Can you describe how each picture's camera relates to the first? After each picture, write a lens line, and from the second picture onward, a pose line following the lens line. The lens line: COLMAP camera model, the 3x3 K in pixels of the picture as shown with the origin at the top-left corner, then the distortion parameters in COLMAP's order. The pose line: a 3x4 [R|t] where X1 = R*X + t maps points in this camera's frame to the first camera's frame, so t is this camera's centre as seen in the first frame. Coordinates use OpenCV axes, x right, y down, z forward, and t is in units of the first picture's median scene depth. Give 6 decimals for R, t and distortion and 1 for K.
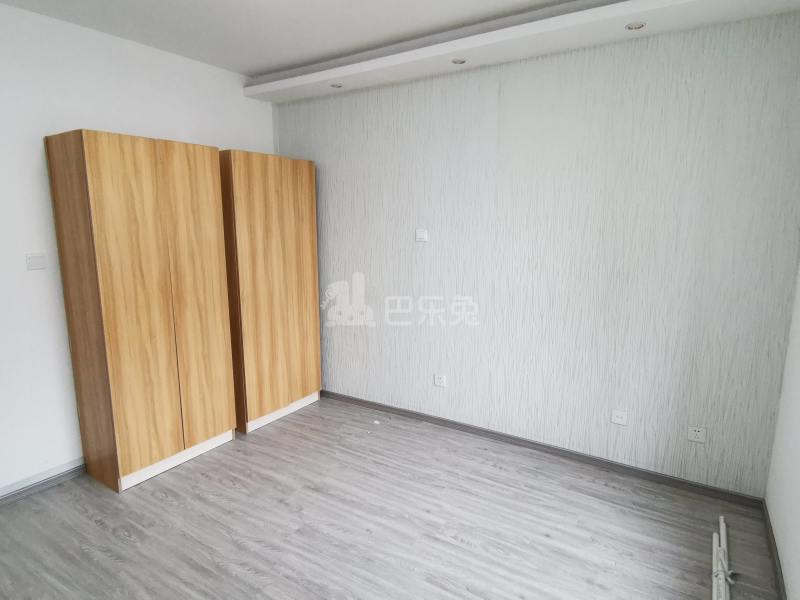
lens RADIAL K [[474.1, 0, 400.0], [0, 474.1, 300.0], [0, 0, 1]] dist [-0.001039, -0.000982]
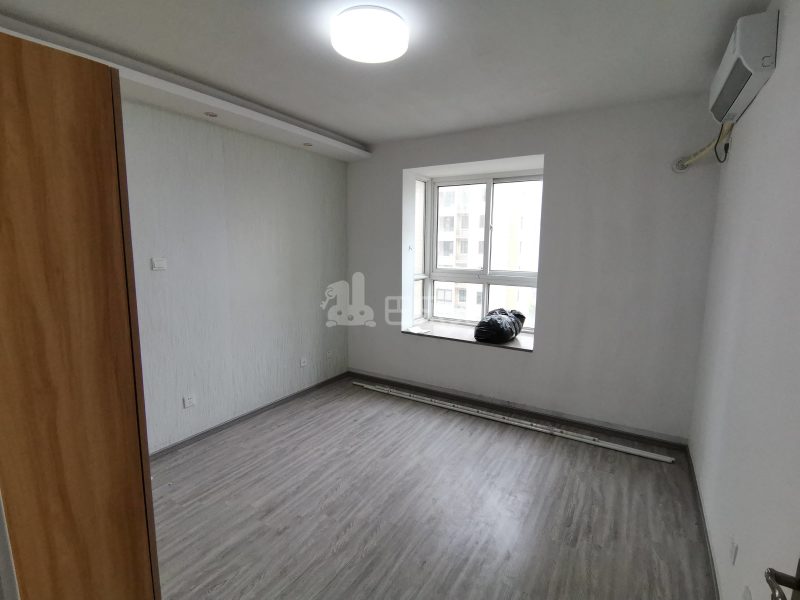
lens RADIAL K [[392.9, 0, 400.0], [0, 392.9, 300.0], [0, 0, 1]] dist [-0.003273, -0.001546]
pose [[-0.029010, -0.134650, 0.990468, -0.966600], [0.160529, 0.977396, 0.137575, -0.117930], [-0.986605, 0.162990, -0.006739, 0.653453]]
